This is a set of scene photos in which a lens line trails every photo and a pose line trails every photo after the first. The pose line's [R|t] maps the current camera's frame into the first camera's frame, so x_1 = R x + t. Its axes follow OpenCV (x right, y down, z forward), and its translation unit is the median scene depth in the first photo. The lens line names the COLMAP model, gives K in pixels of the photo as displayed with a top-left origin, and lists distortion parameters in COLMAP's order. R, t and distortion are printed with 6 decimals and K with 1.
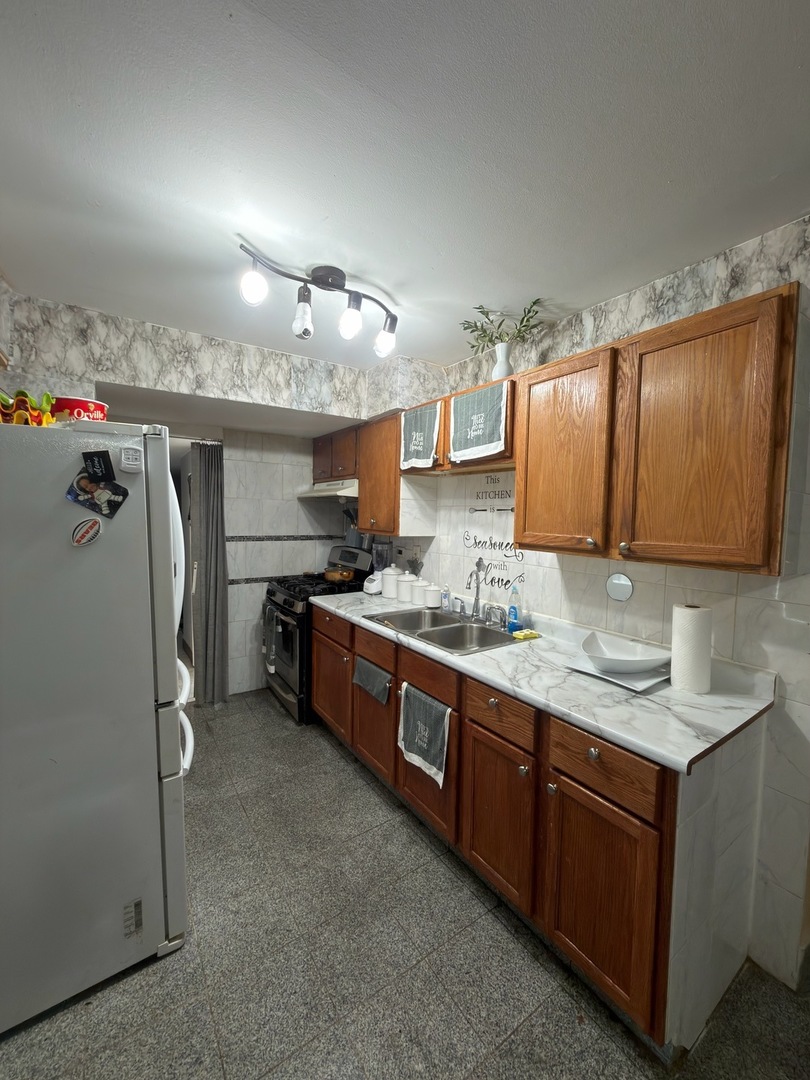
lens RADIAL K [[429.3, 0, 408.3], [0, 429.3, 536.5], [0, 0, 1]] dist [0.002035, -0.000219]
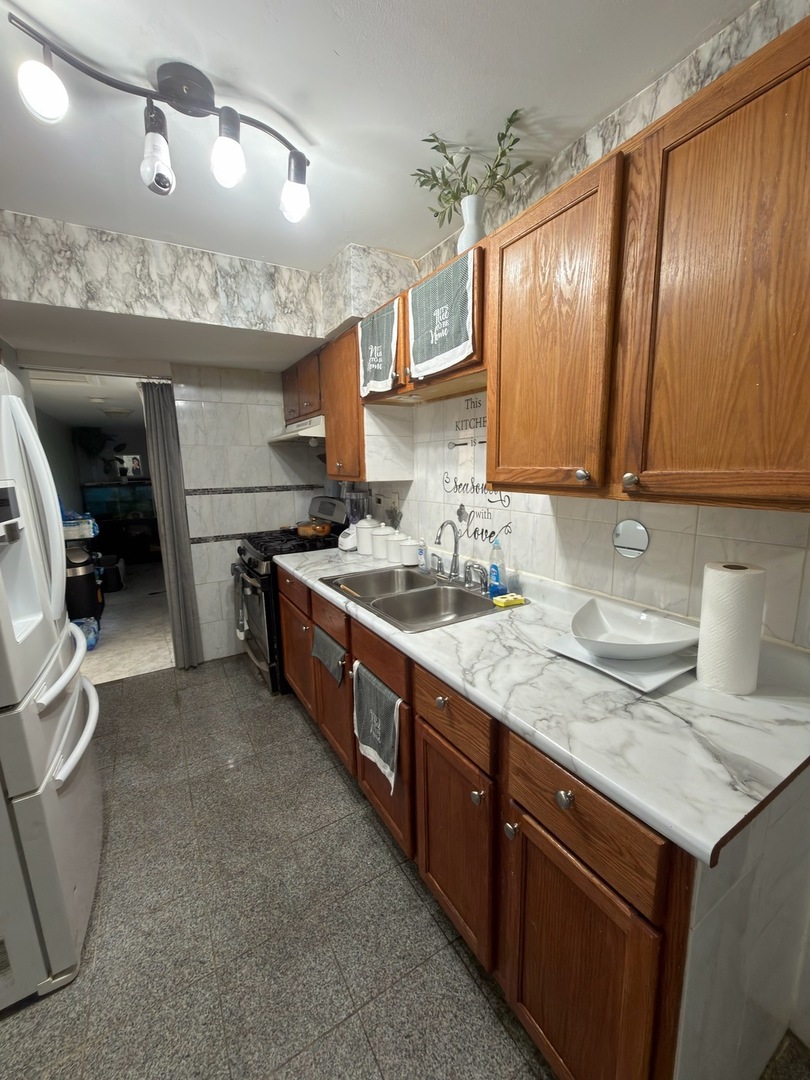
lens RADIAL K [[429.3, 0, 408.3], [0, 429.3, 536.5], [0, 0, 1]] dist [0.002035, -0.000219]
pose [[0.997278, -0.026861, -0.068669, 0.163704], [0.034596, 0.992871, 0.114059, 0.018804], [0.065116, -0.116125, 0.991098, 0.251250]]
